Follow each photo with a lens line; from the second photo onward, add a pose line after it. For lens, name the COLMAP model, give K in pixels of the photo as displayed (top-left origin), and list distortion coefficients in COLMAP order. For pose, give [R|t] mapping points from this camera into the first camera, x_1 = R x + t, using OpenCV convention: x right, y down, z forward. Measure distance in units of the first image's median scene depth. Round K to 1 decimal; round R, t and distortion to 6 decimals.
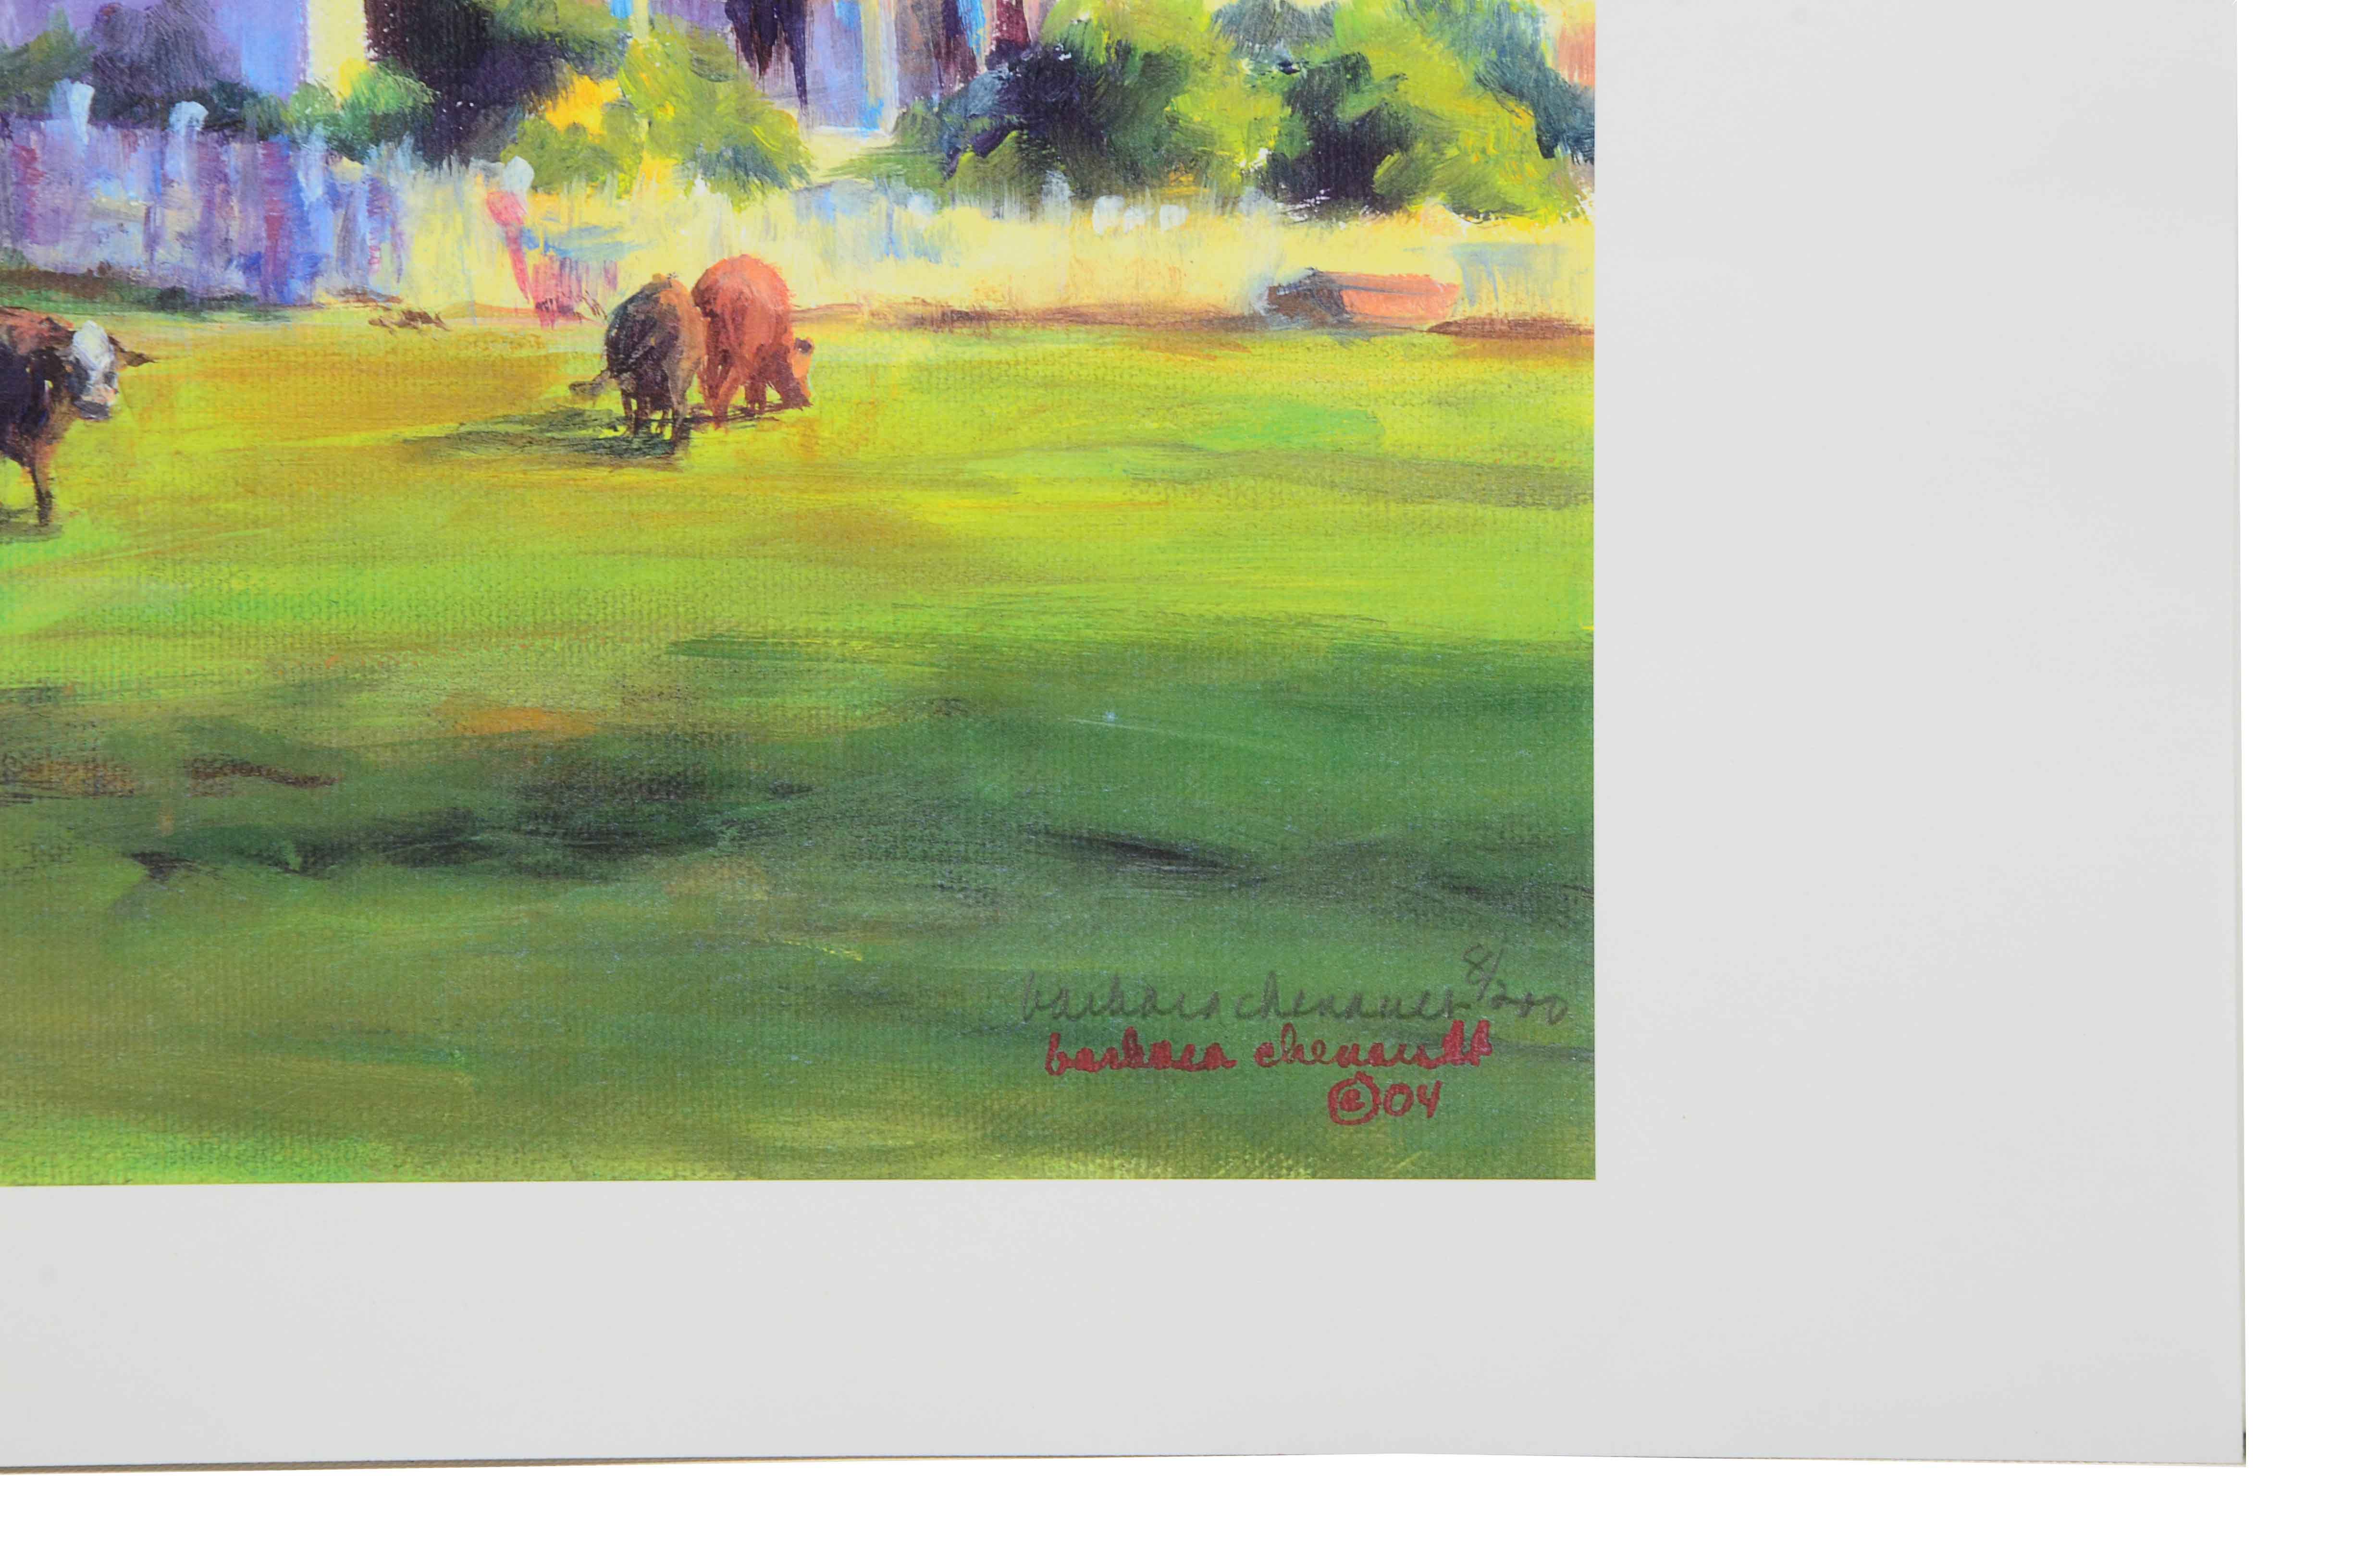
lens RADIAL K [[12029.9, 0, 1165.1], [0, 12029.9, 790.6], [0, 0, 1]] dist [1.715675, 0.000000]
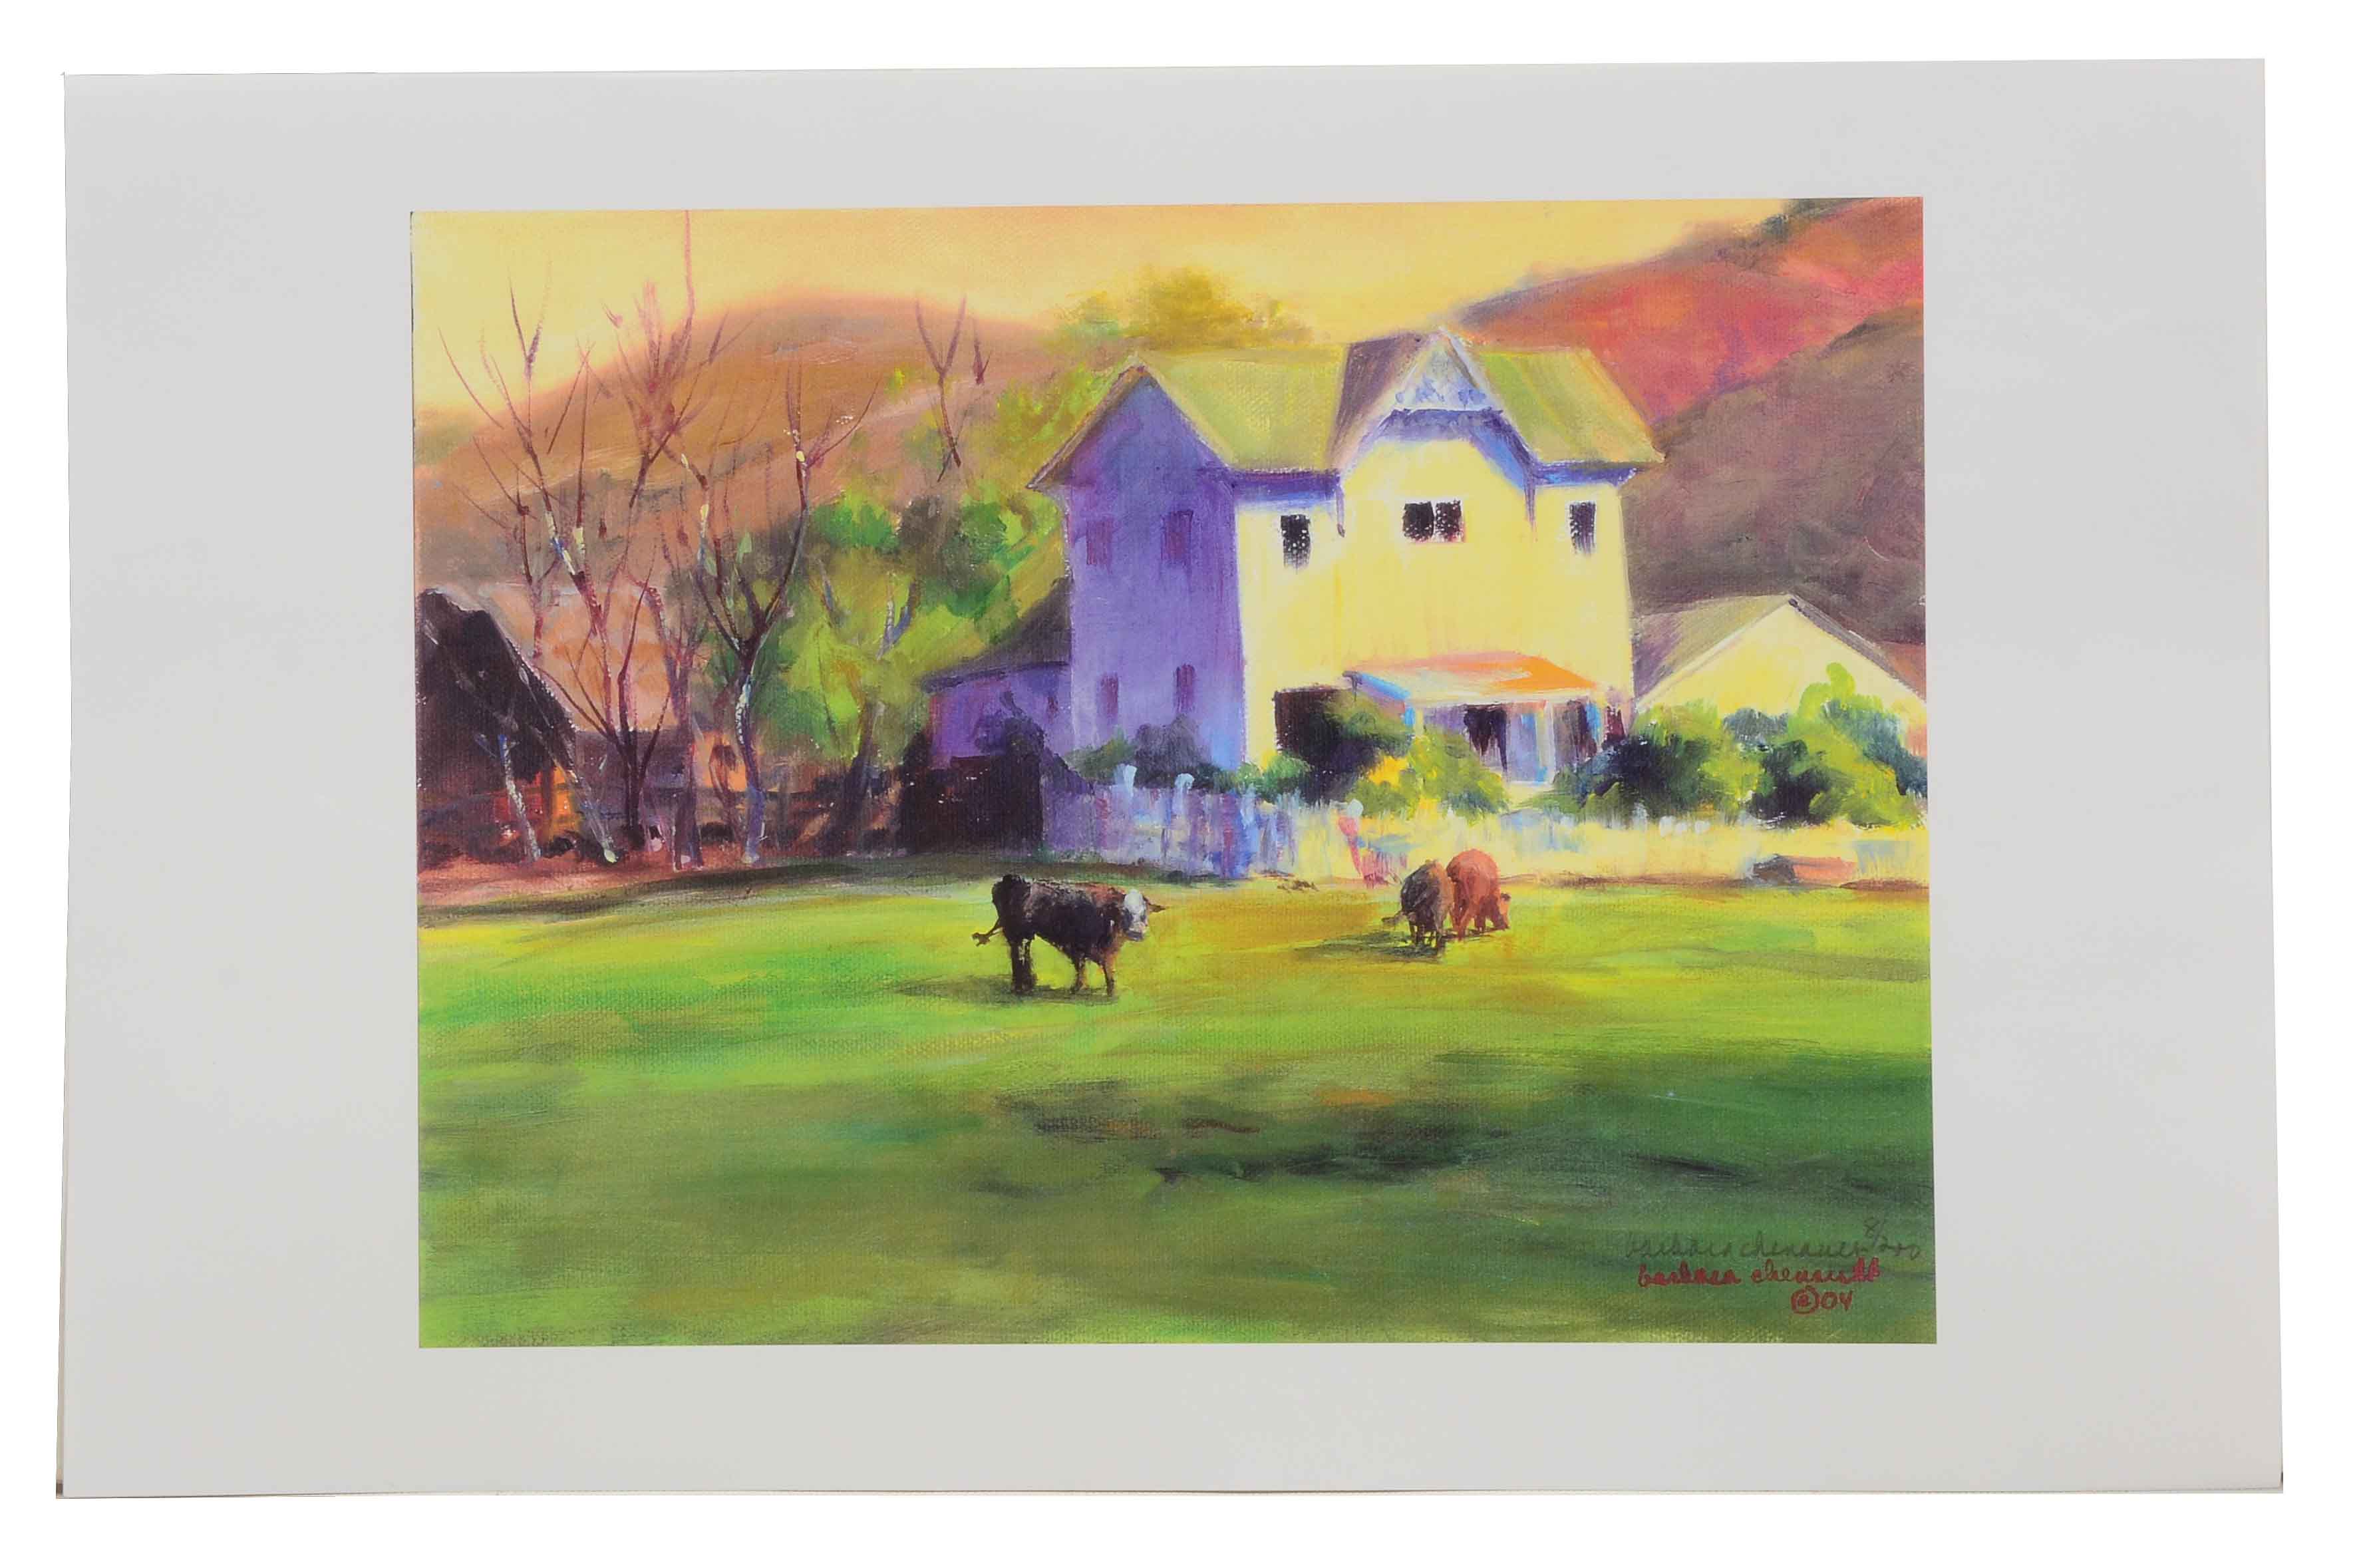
lens RADIAL K [[4954.3, 0, 1185.9], [0, 4954.3, 772.3], [0, 0, 1]] dist [0.110104, 0.000000]
pose [[0.995690, -0.010398, -0.092162, -0.008001], [0.003718, 0.997372, -0.072359, -0.000502], [0.092672, 0.071705, 0.993111, 0.223736]]
